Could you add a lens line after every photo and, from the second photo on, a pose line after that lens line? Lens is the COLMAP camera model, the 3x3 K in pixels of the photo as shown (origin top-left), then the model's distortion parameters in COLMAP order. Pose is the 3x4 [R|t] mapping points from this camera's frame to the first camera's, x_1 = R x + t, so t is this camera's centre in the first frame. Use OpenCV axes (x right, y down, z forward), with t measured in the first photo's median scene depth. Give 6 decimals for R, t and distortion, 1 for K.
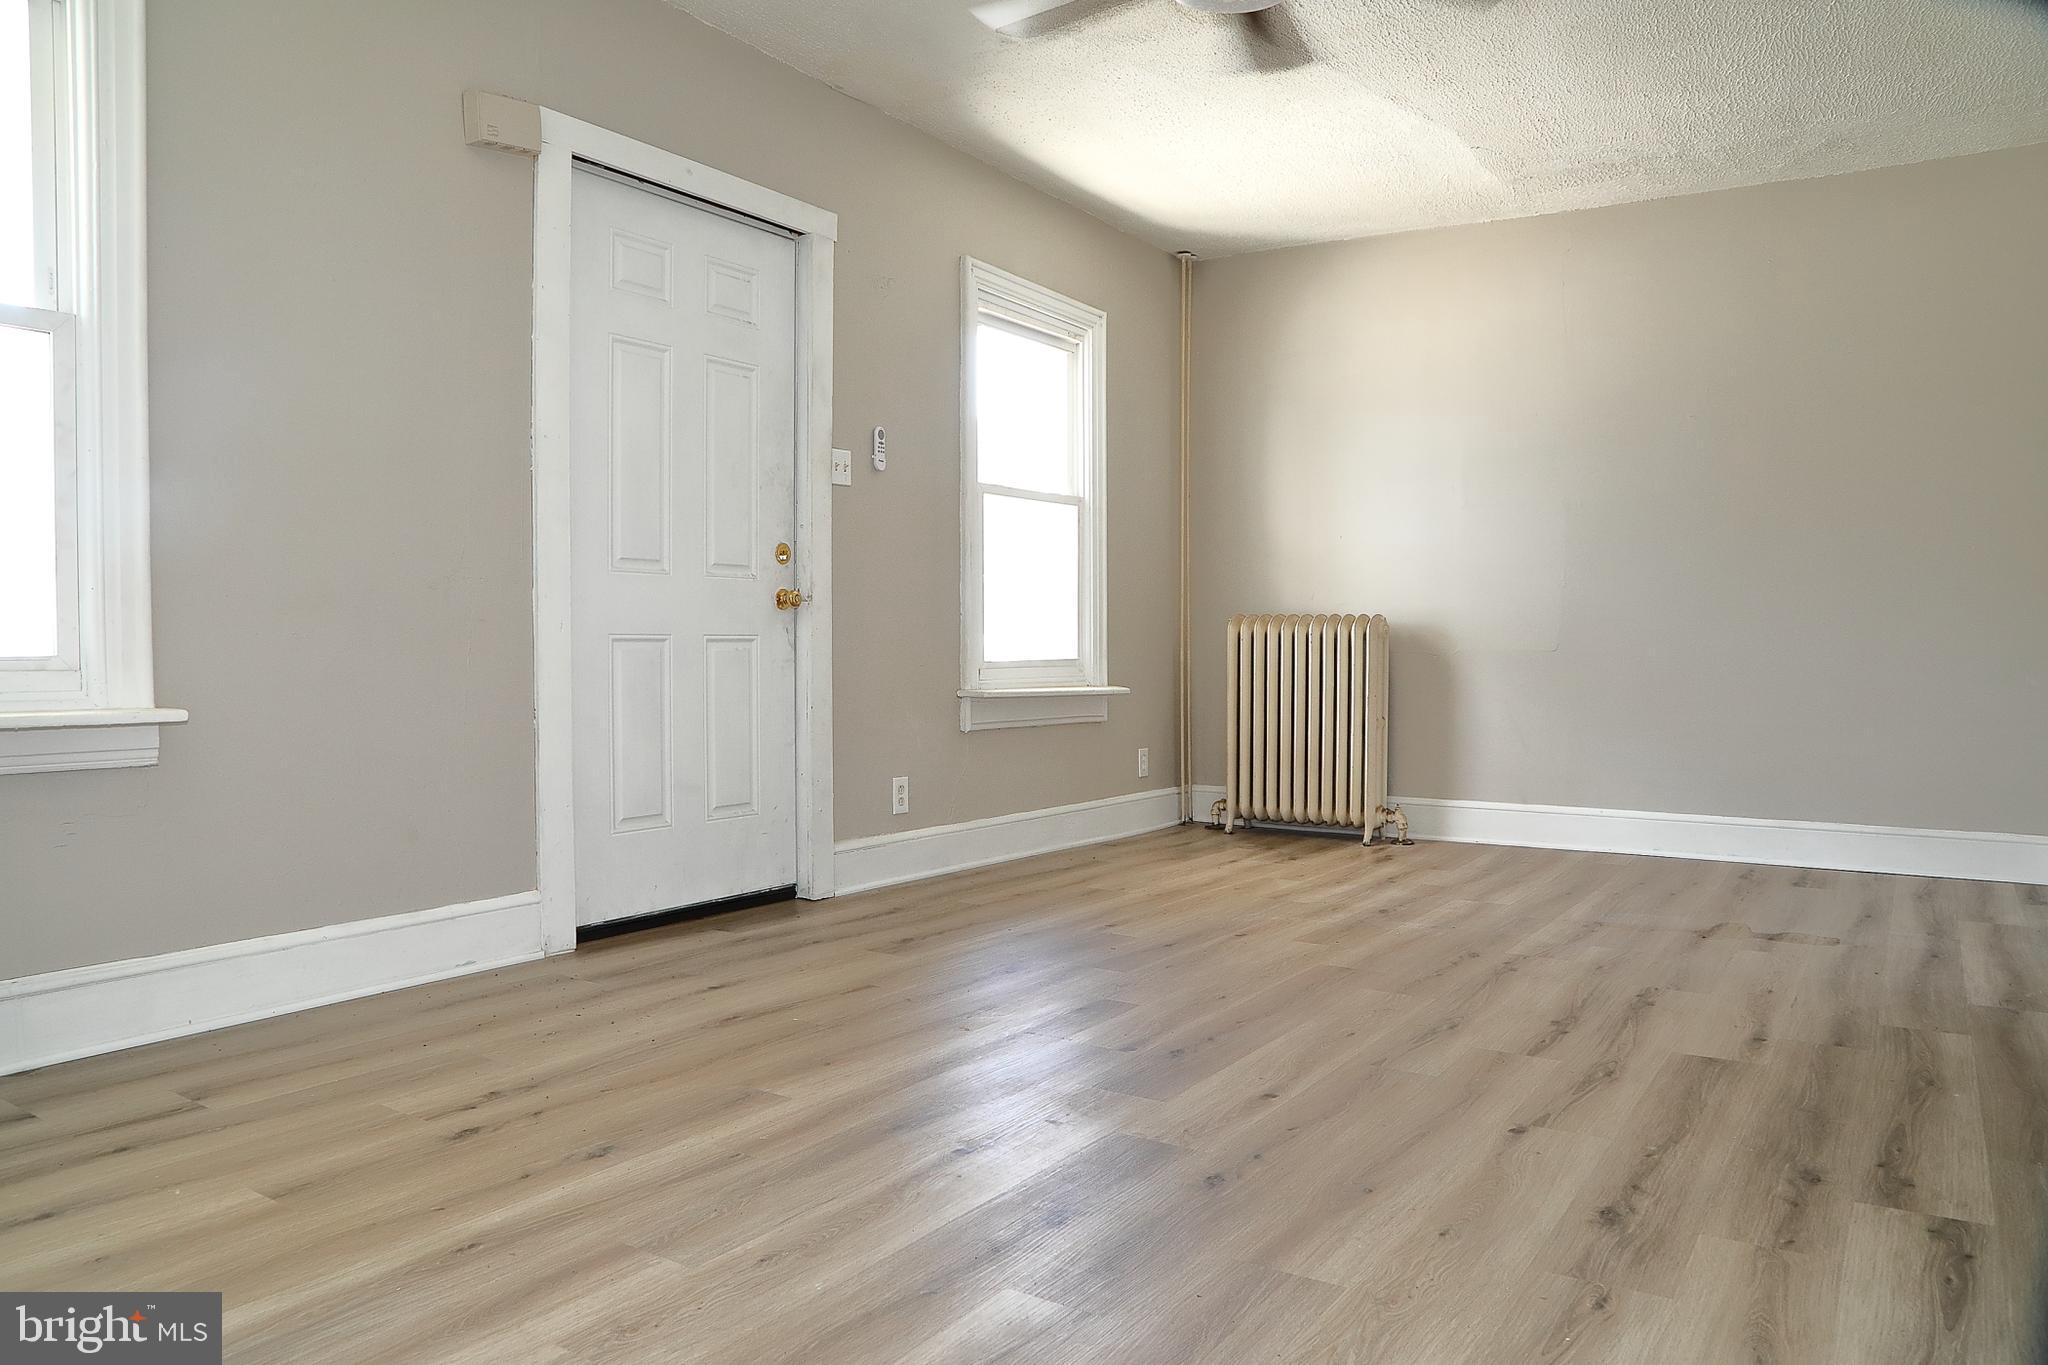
lens RADIAL K [[1430.2, 0, 1024.0], [0, 1430.2, 682.5], [0, 0, 1]] dist [-0.115936, 0.061181]
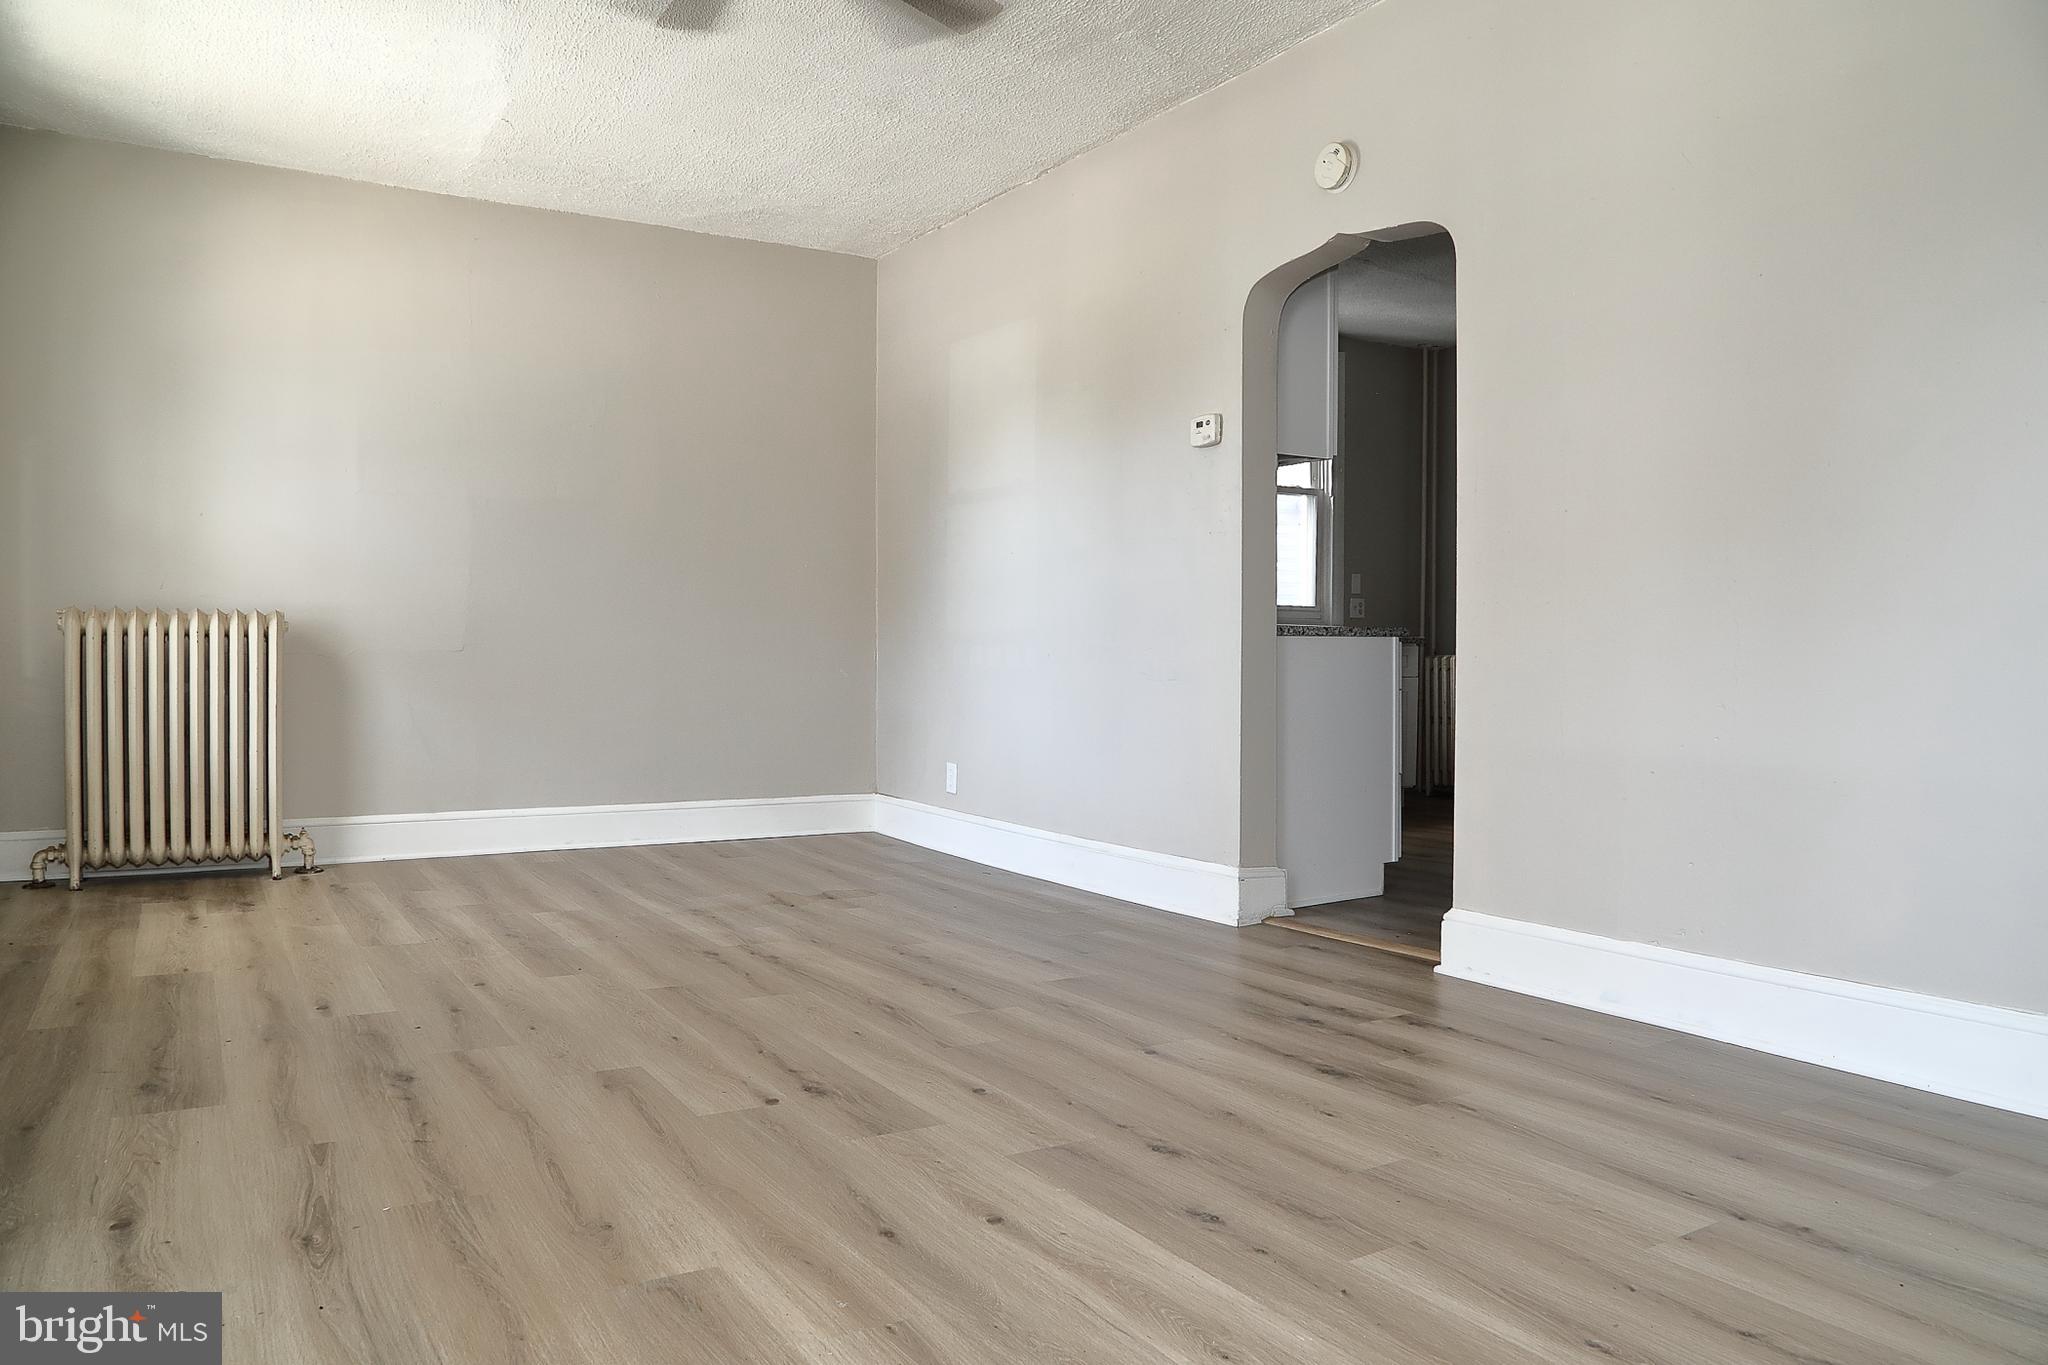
lens RADIAL K [[1430.2, 0, 1024.0], [0, 1430.2, 682.5], [0, 0, 1]] dist [-0.115936, 0.061181]
pose [[0.424655, -0.019887, 0.905137, -0.447019], [0.019317, 0.999730, 0.012903, -0.007923], [-0.905149, 0.012005, 0.424925, 0.328062]]
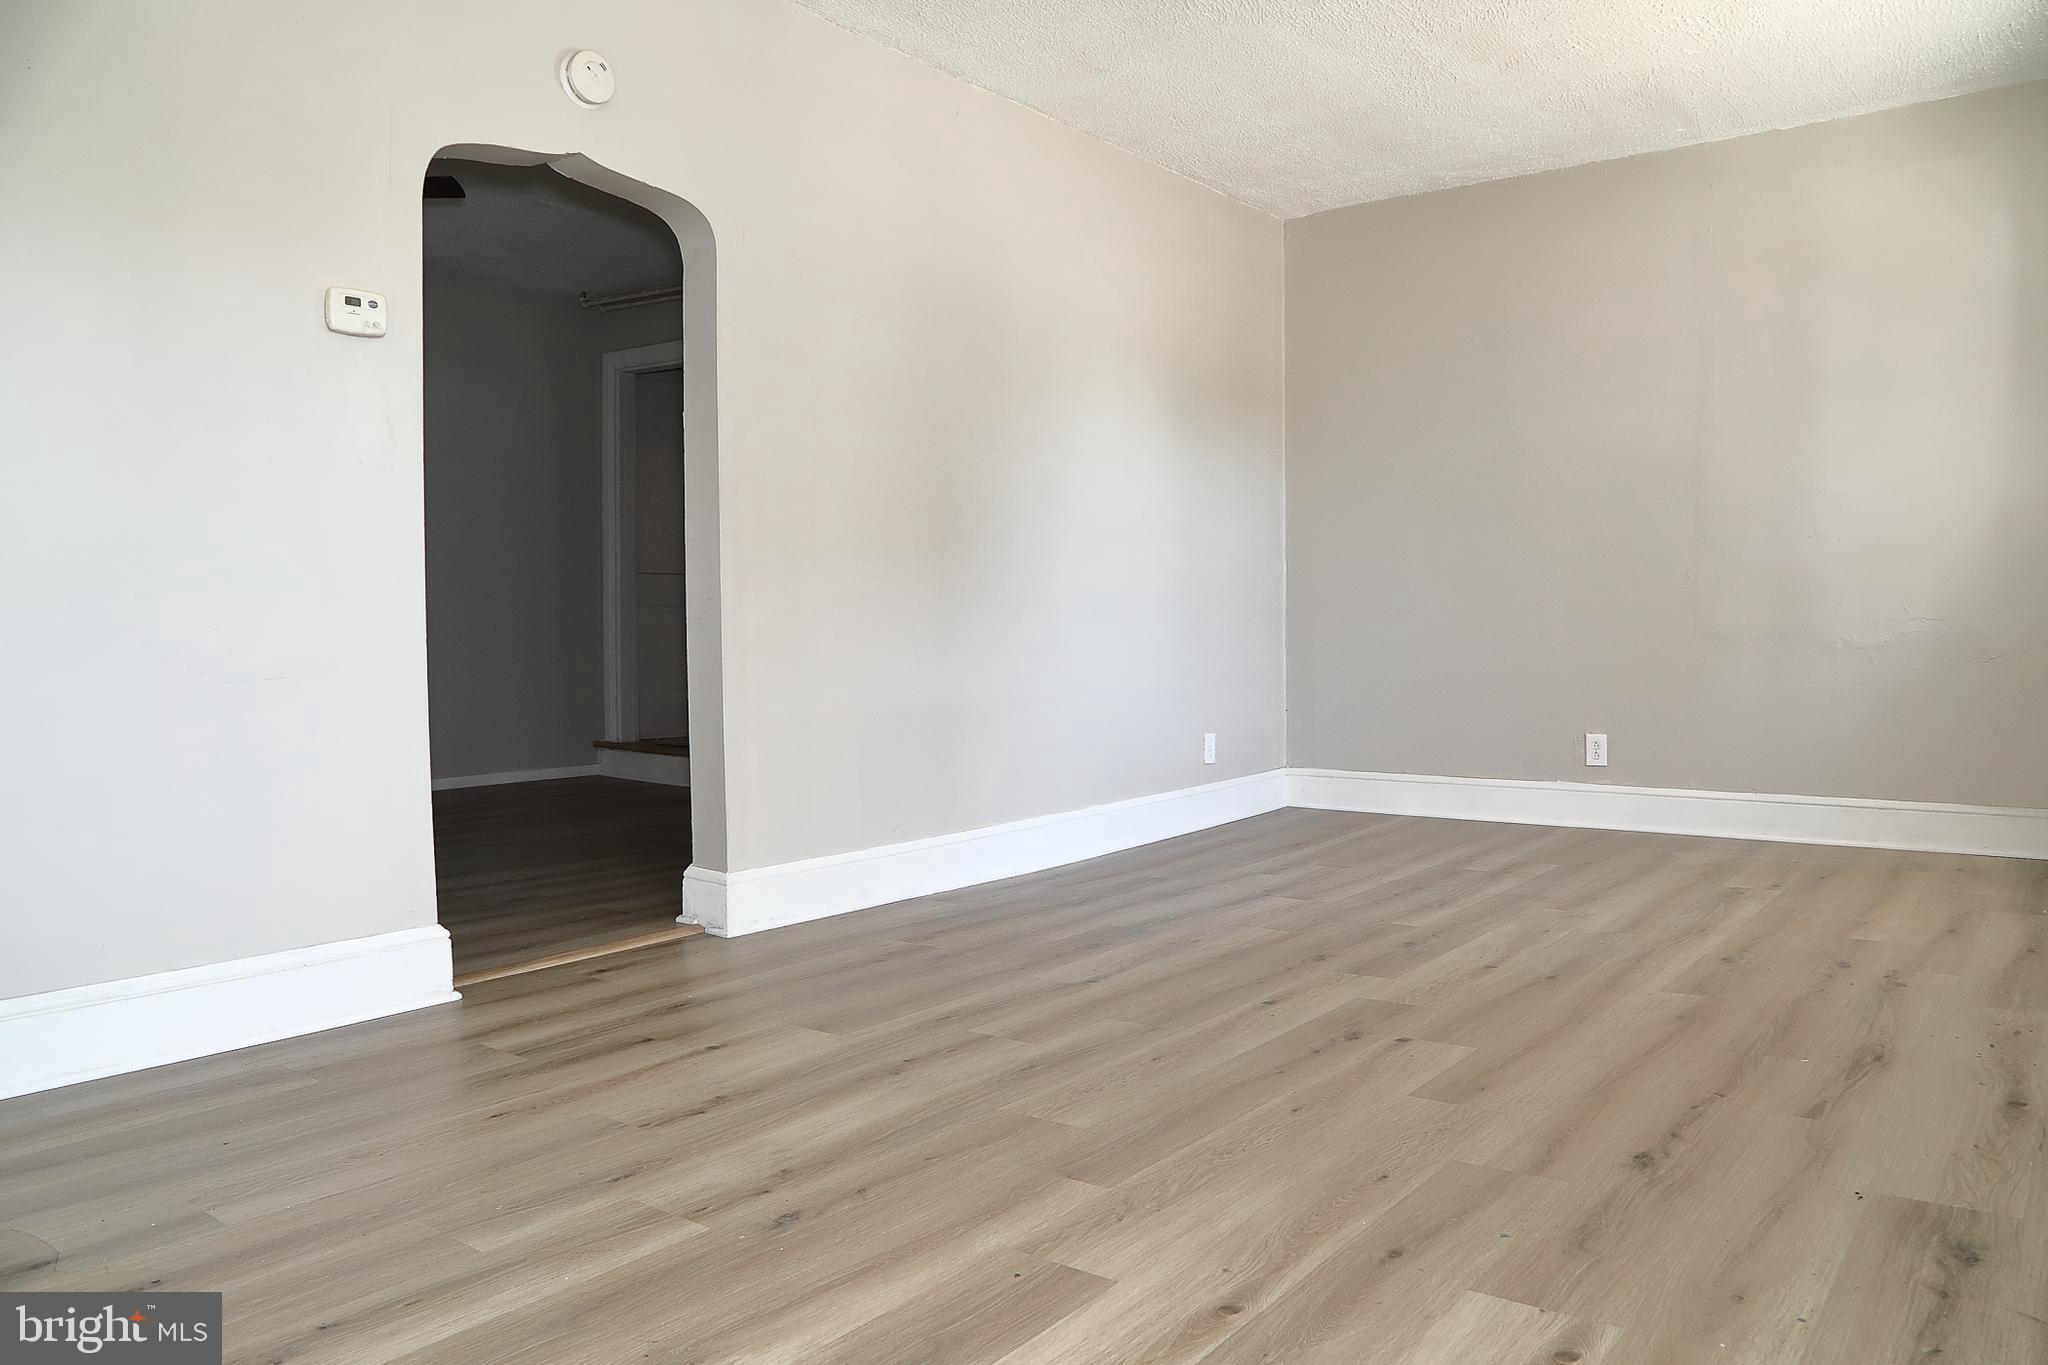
lens RADIAL K [[1430.2, 0, 1024.0], [0, 1430.2, 682.5], [0, 0, 1]] dist [-0.115936, 0.061181]
pose [[-0.996344, 0.003624, 0.085358, 0.169502], [0.008631, 0.998258, 0.058364, -0.028450], [-0.084997, 0.058887, -0.994639, 1.341116]]
